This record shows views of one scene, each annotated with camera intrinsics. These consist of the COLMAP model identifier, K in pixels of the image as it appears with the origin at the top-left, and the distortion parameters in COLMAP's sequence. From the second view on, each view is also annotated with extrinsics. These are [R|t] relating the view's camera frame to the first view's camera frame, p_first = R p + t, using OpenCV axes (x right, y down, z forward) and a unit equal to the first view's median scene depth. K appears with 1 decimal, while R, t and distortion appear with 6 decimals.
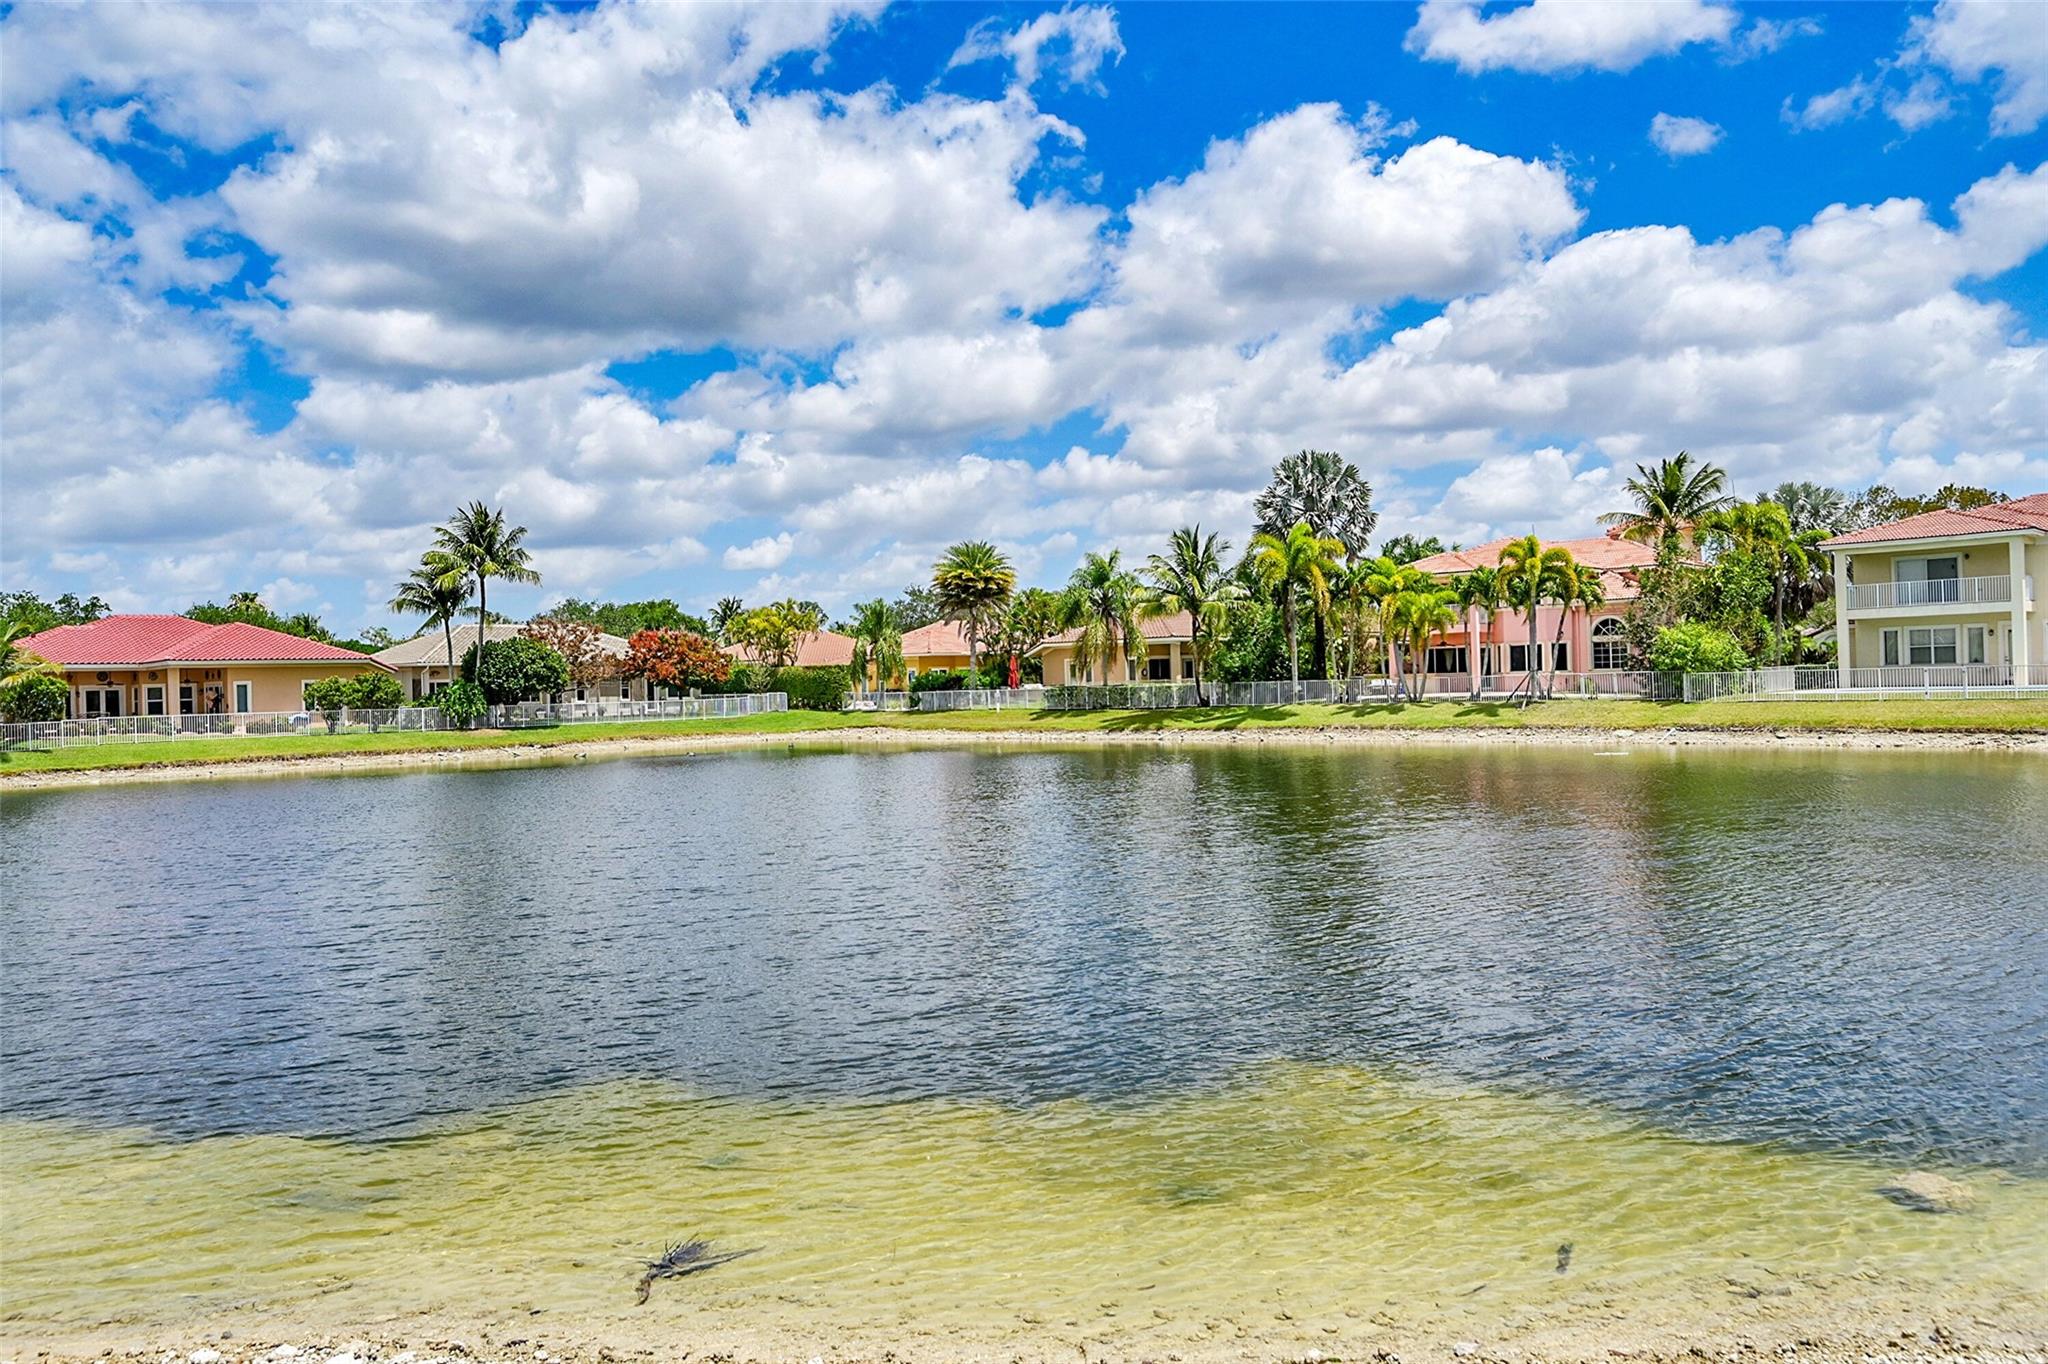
lens RADIAL K [[1425.9, 0, 1033.0], [0, 1425.9, 693.3], [0, 0, 1]] dist [-0.006415, -0.001797]
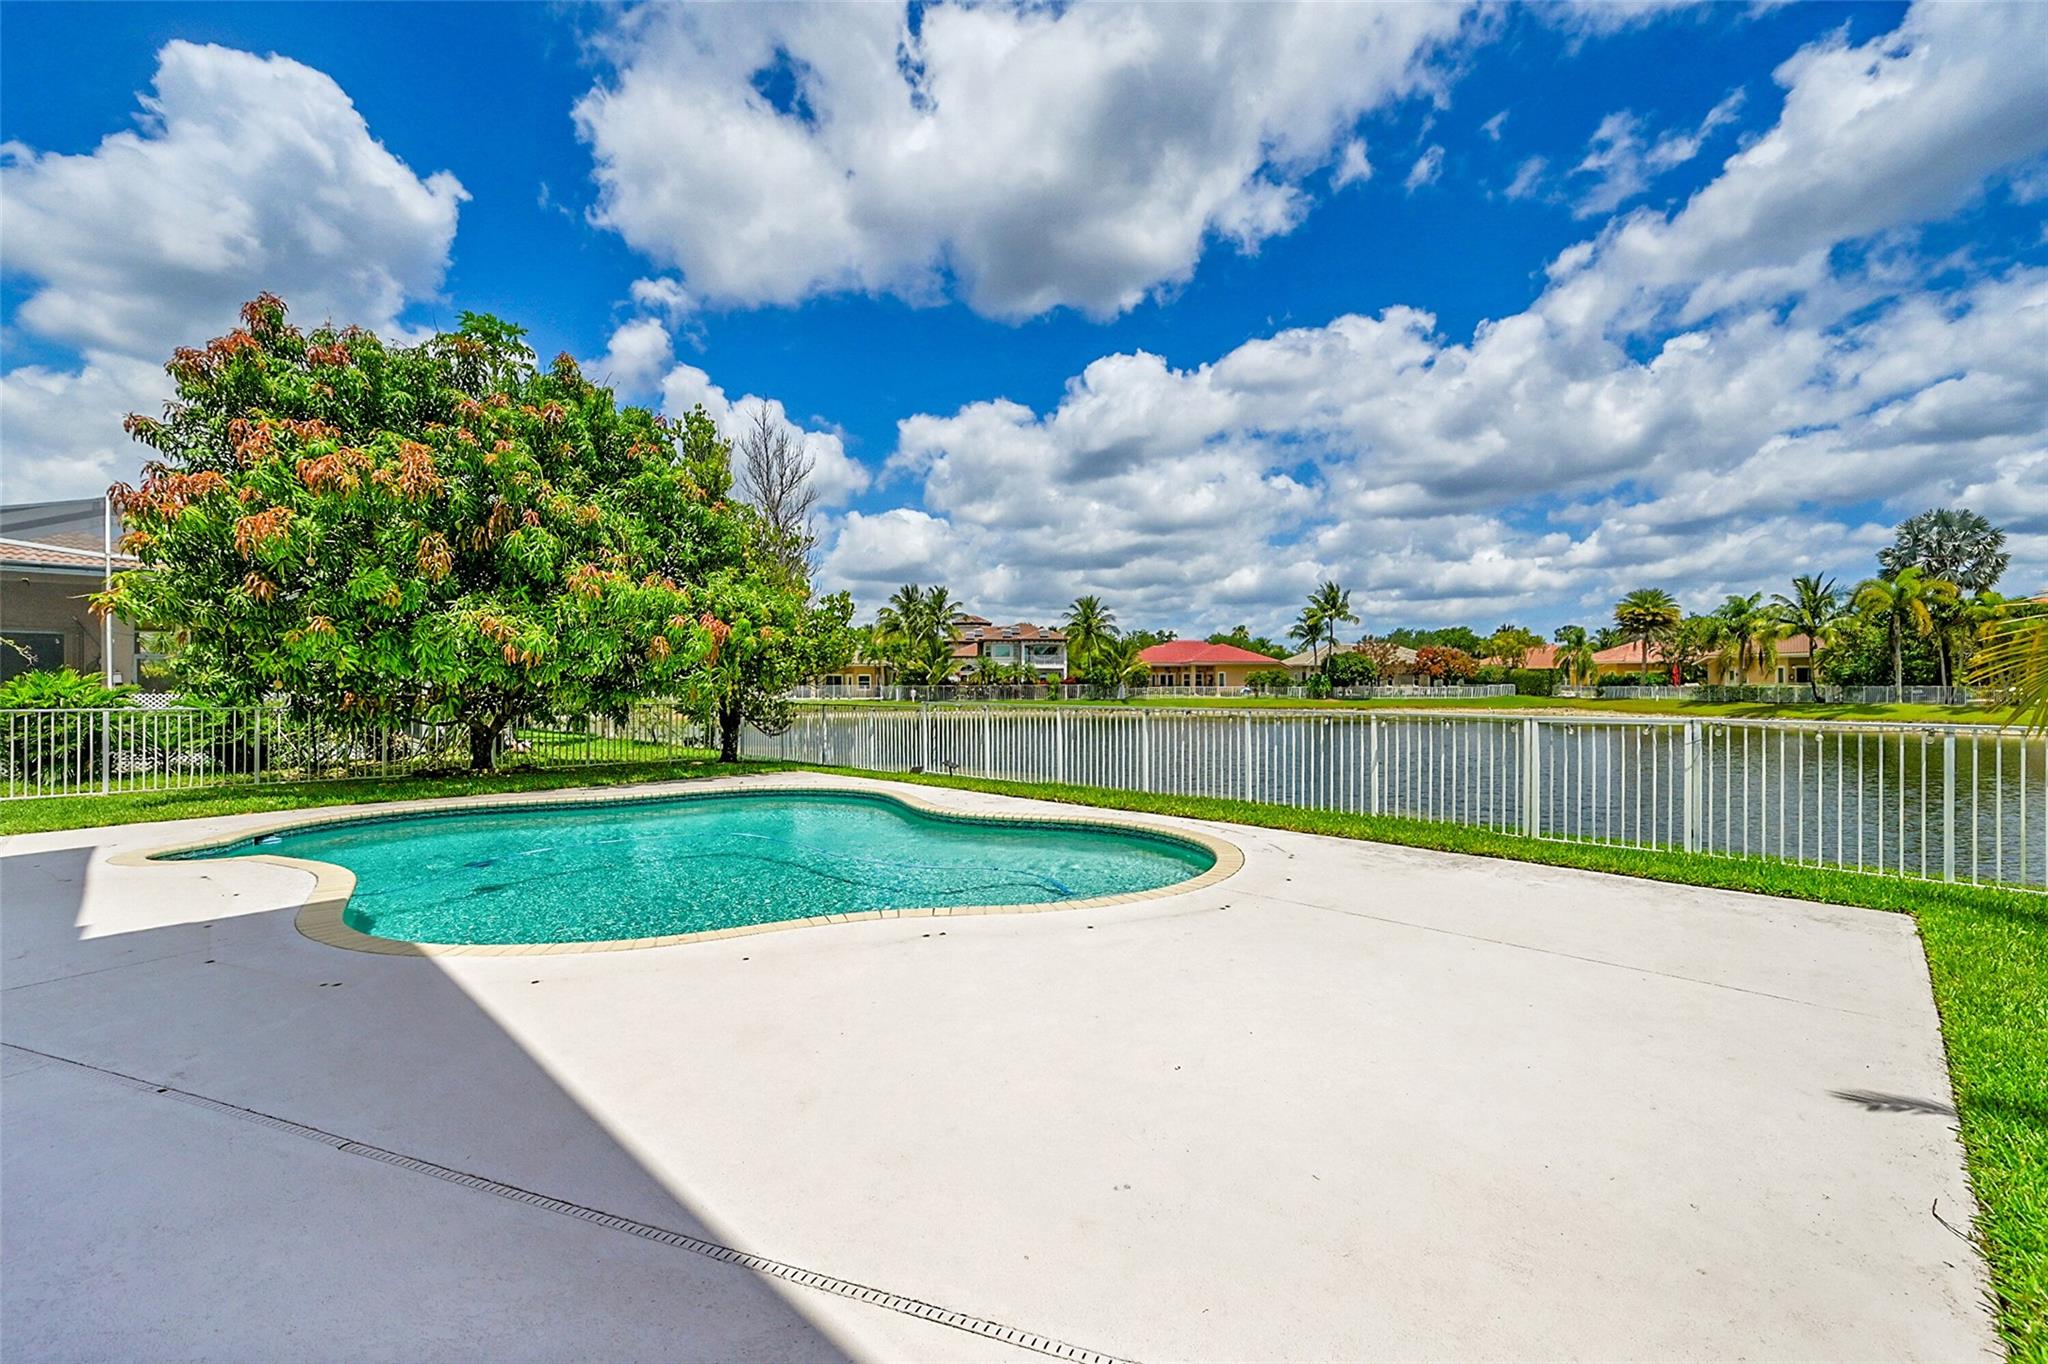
lens RADIAL K [[847.1, 0, 1020.0], [0, 847.1, 688.5], [0, 0, 1]] dist [-0.010931, 0.001502]
pose [[0.713148, 0.031688, -0.700297, 0.119319], [-0.025063, 0.999492, 0.019704, -0.001110], [0.700565, 0.003499, 0.713580, -0.119130]]
